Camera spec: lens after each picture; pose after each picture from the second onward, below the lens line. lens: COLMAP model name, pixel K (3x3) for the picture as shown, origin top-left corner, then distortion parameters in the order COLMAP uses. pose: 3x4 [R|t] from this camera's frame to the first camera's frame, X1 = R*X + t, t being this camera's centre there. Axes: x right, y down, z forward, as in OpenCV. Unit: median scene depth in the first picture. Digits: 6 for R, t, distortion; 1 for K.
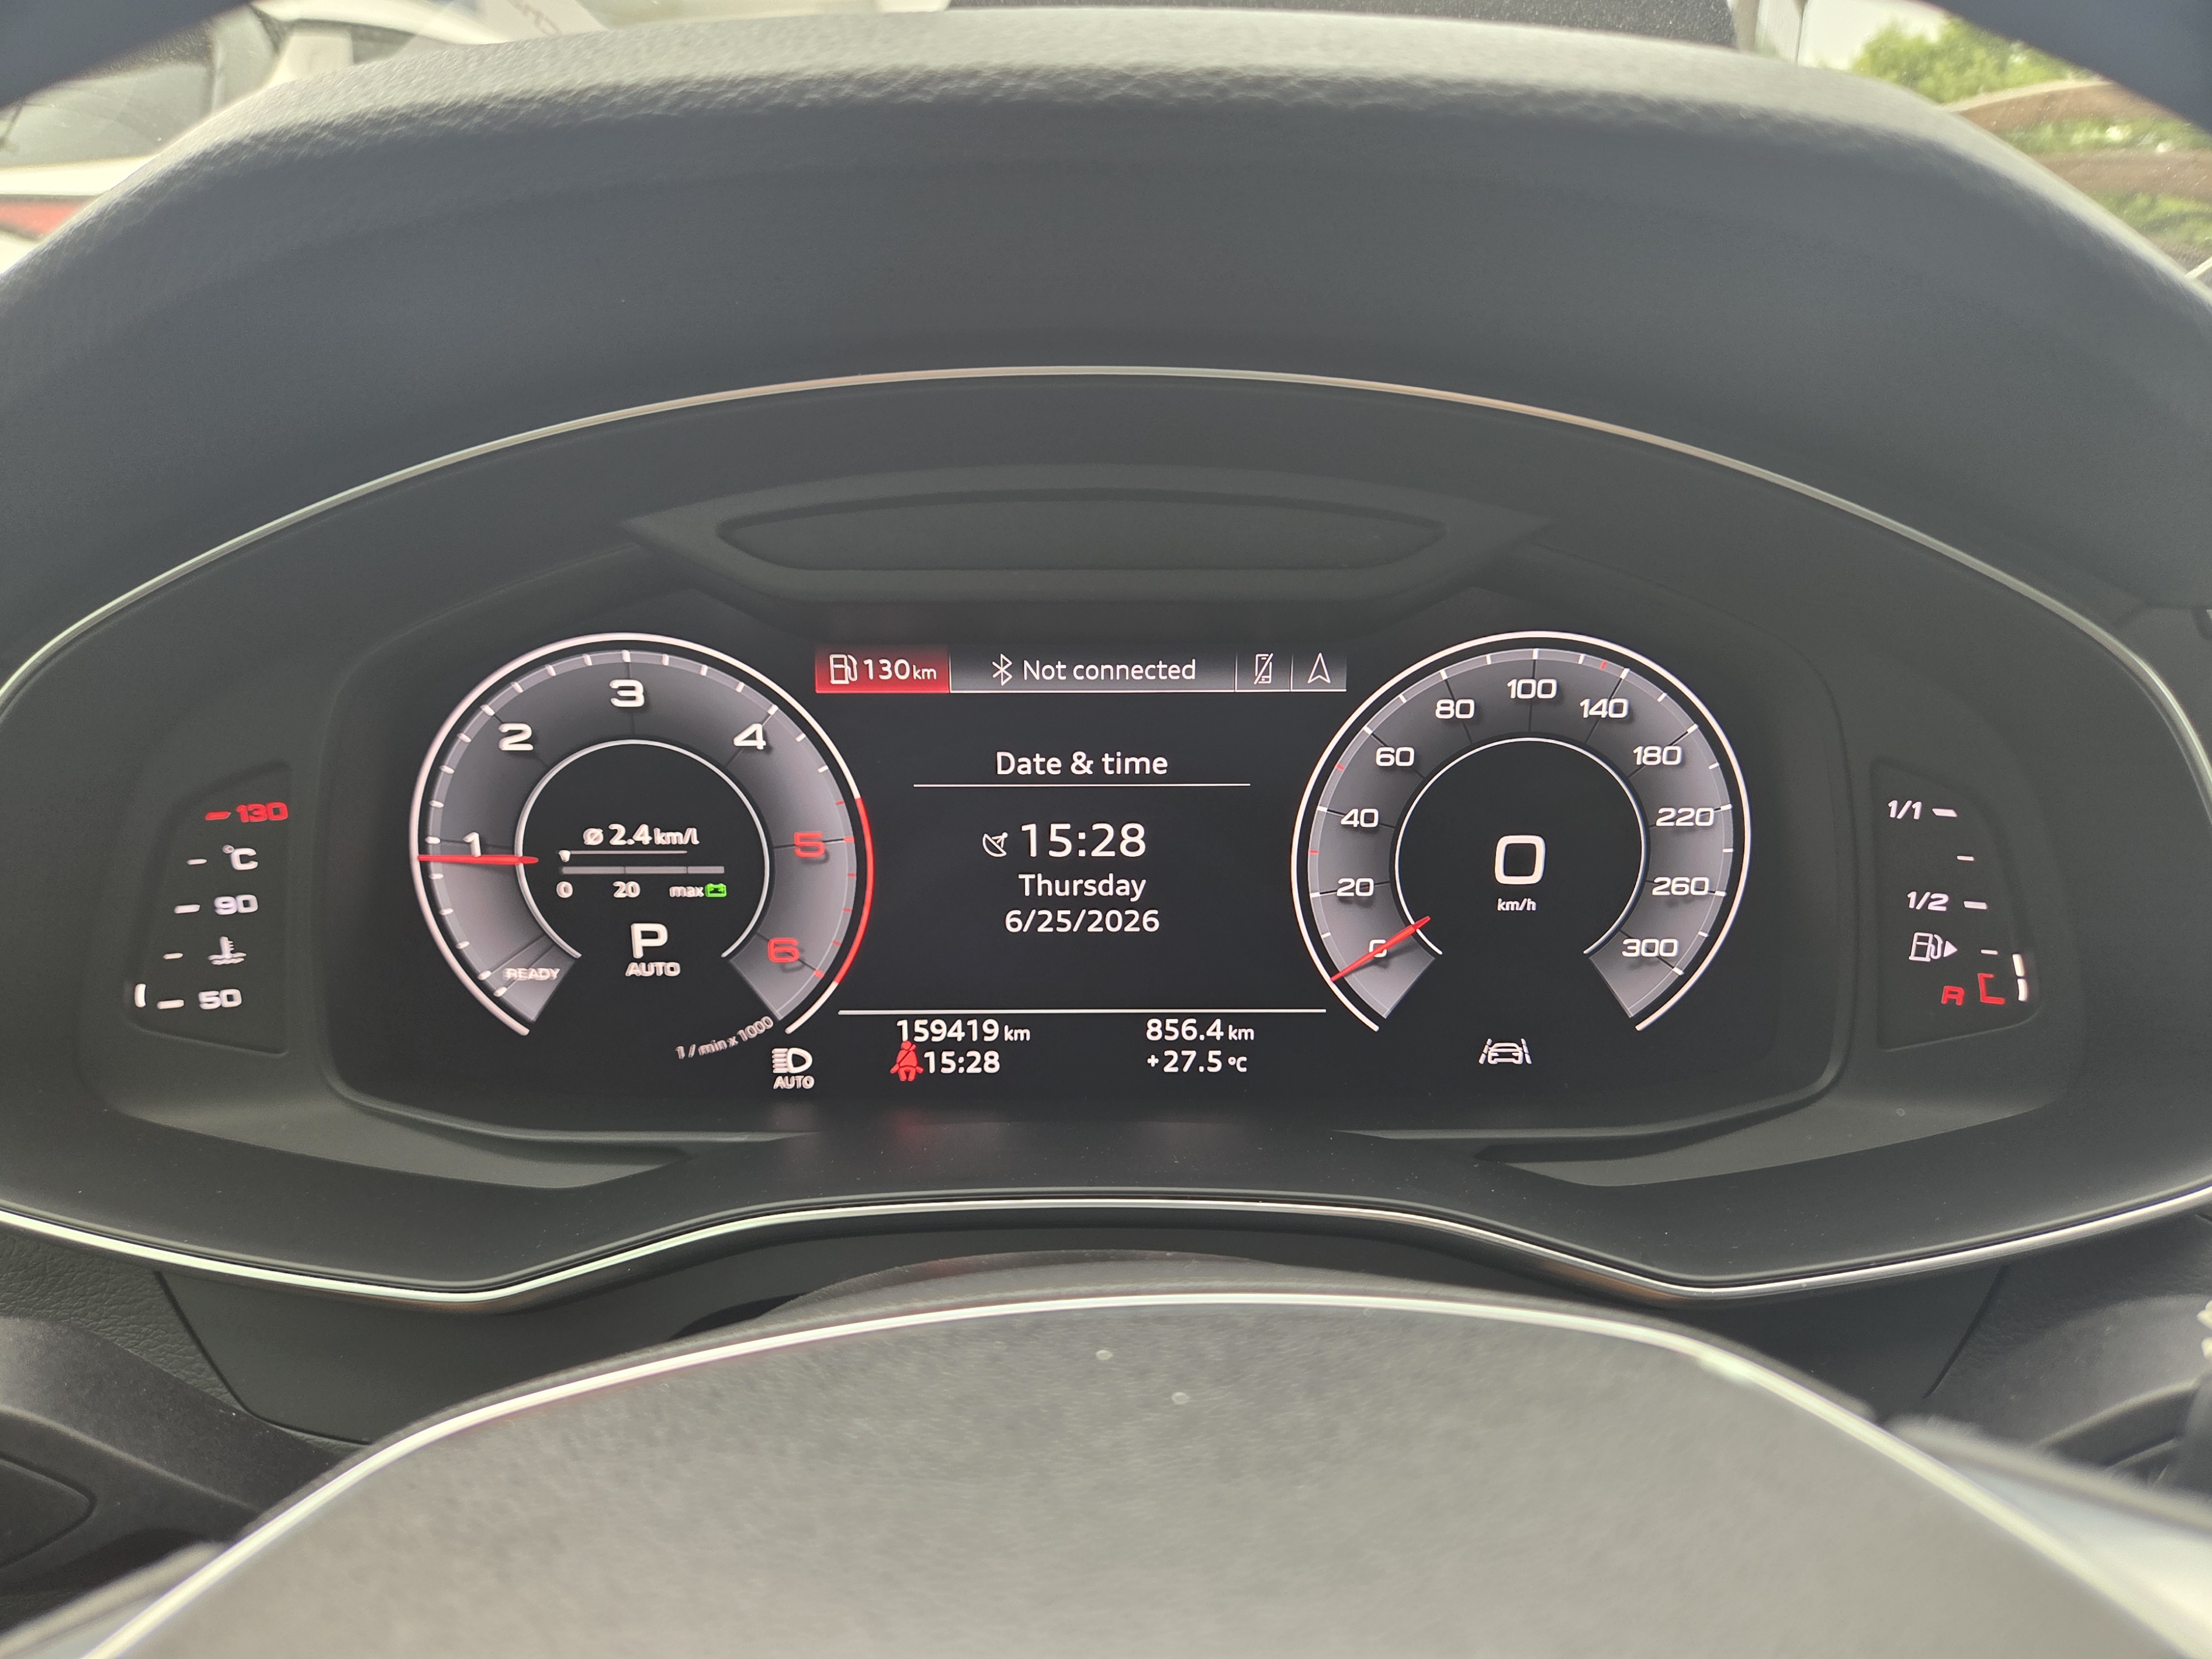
lens RADIAL K [[1509.4, 0, 1085.3], [0, 1509.4, 849.7], [0, 0, 1]] dist [0.041511, -0.046339]
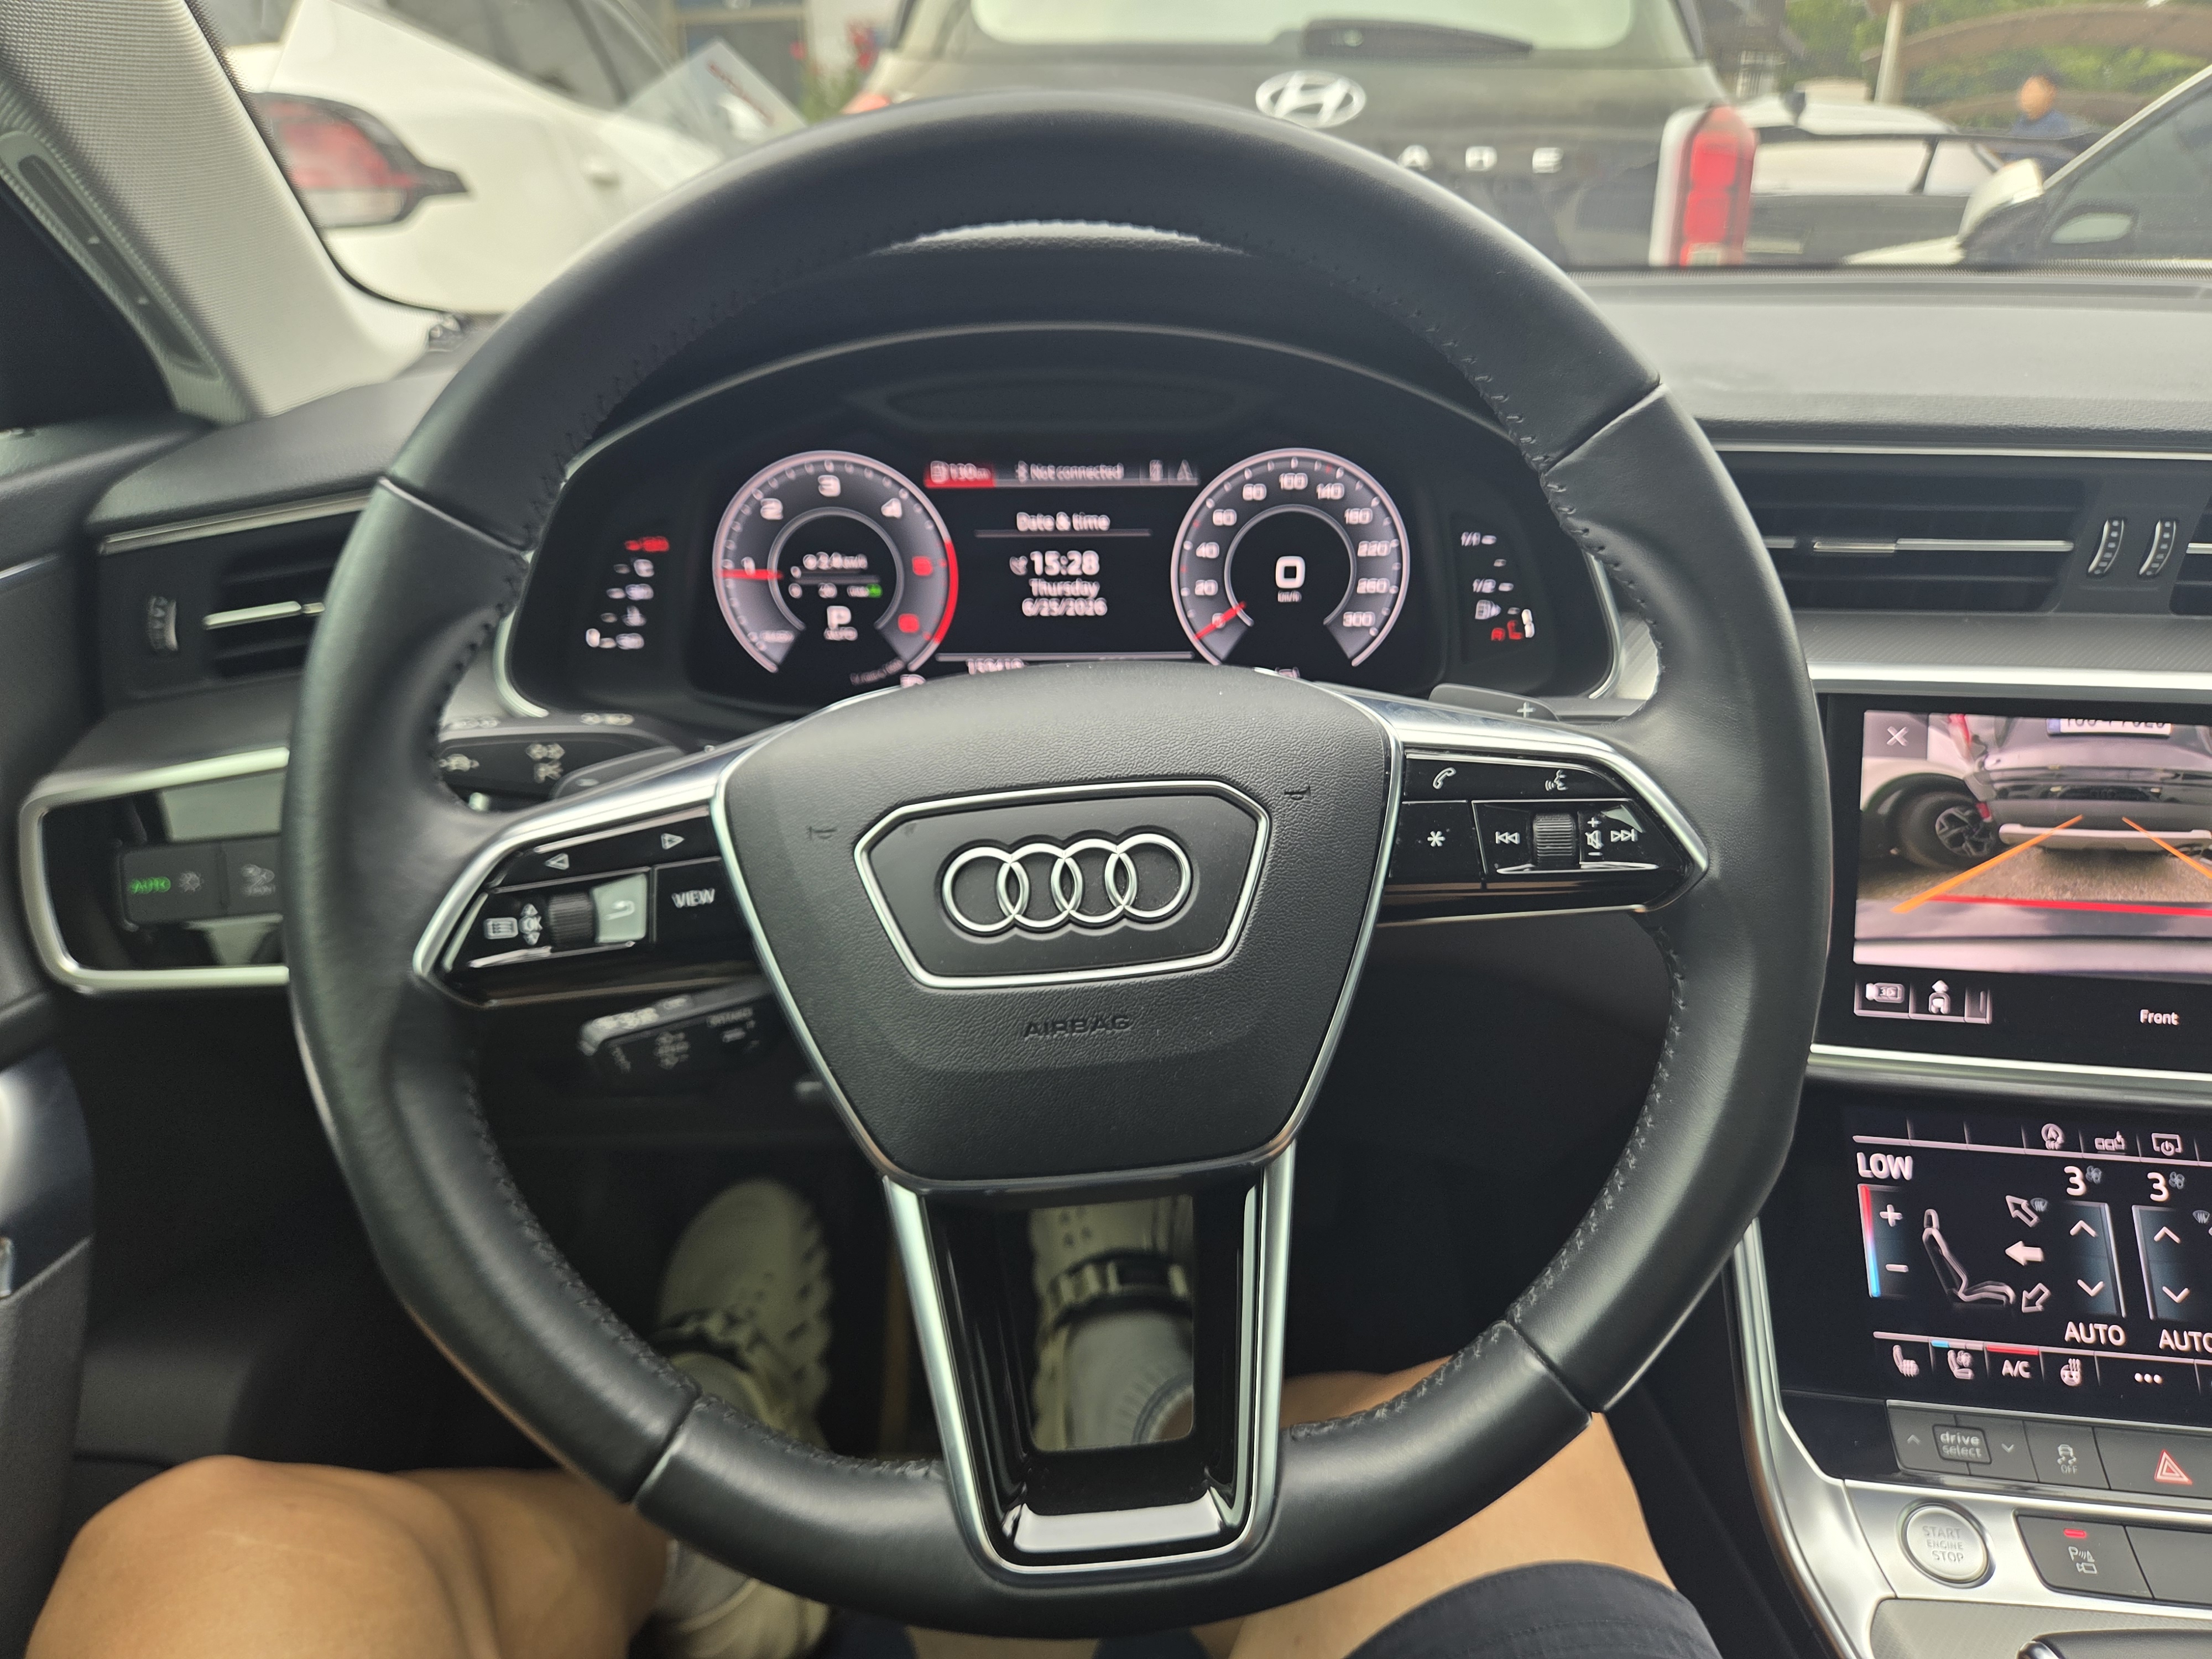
lens RADIAL K [[1518.4, 0, 1106.0], [0, 1518.4, 829.5], [0, 0, 1]] dist [0.040206, -0.051325]
pose [[0.999795, -0.008760, 0.018252, 0.013646], [0.007448, 0.997466, 0.070758, 0.198062], [-0.018826, -0.070608, 0.997326, -0.973676]]
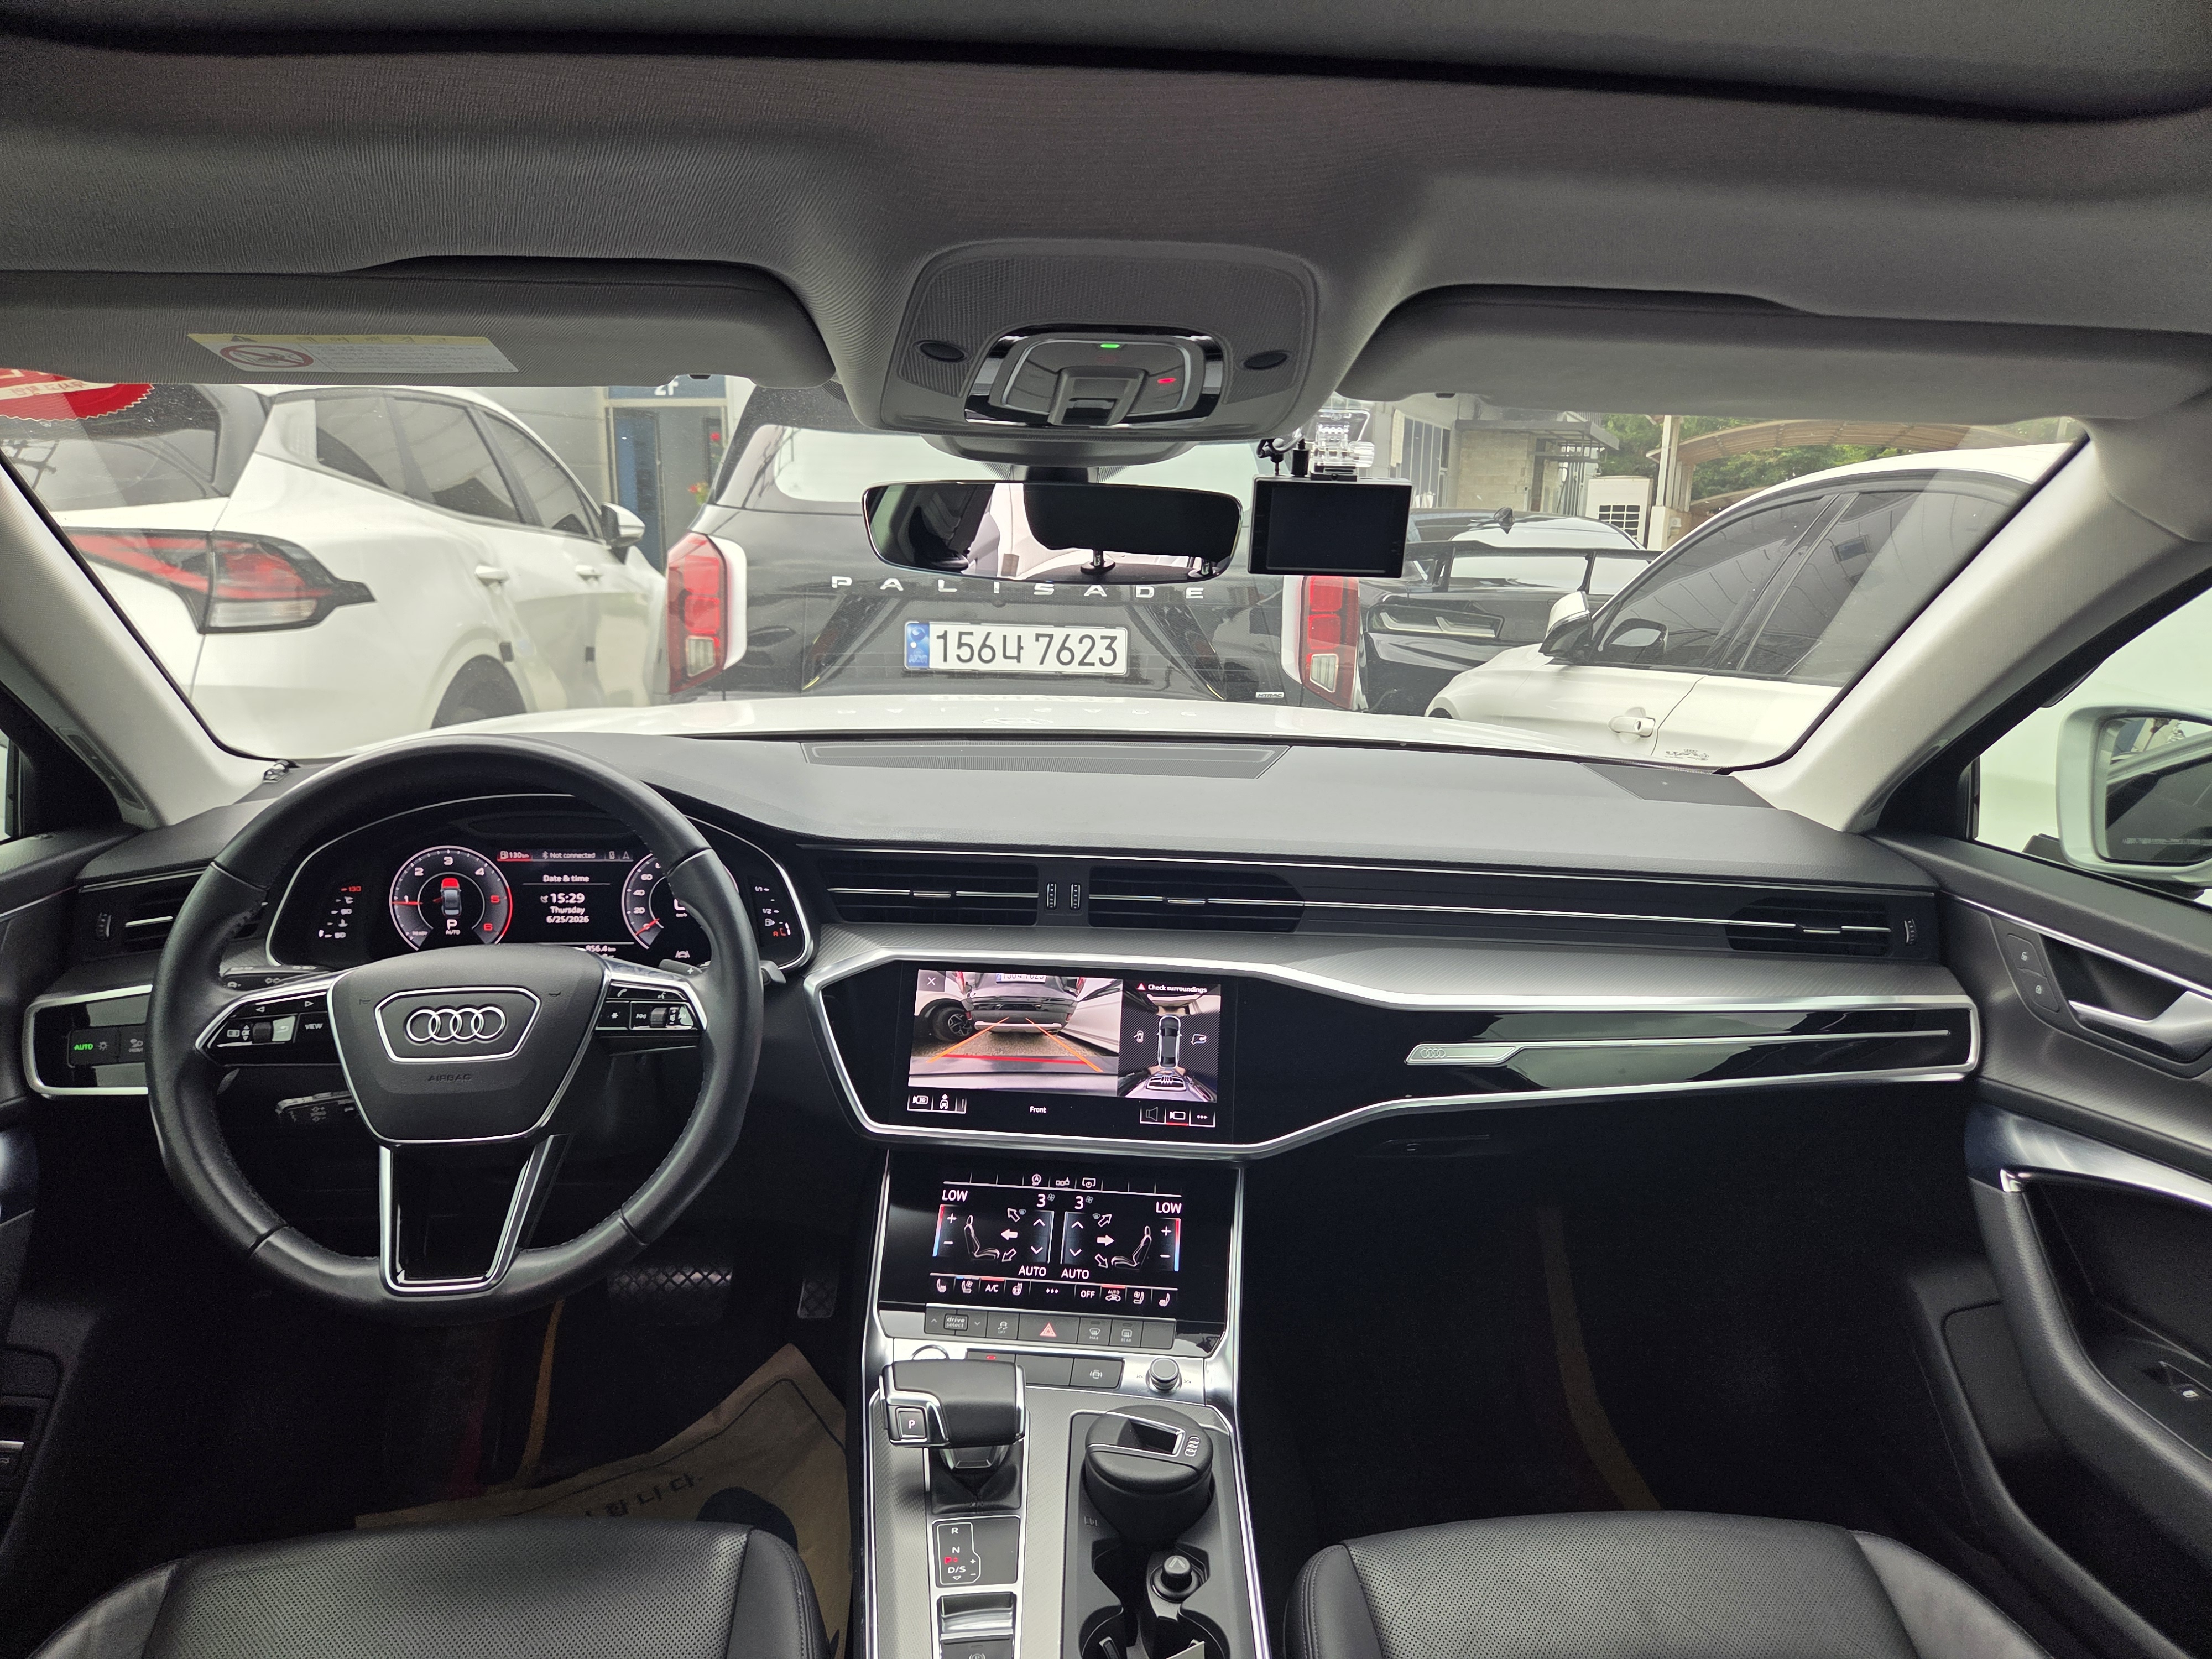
lens RADIAL K [[1471.2, 0, 1099.0], [0, 1471.2, 842.7], [0, 0, 1]] dist [0.059374, -0.059126]
pose [[0.997300, 0.005304, 0.073247, 1.113009], [0.003734, 0.992436, -0.122707, 0.333682], [-0.073344, 0.122650, 0.989736, -2.985116]]
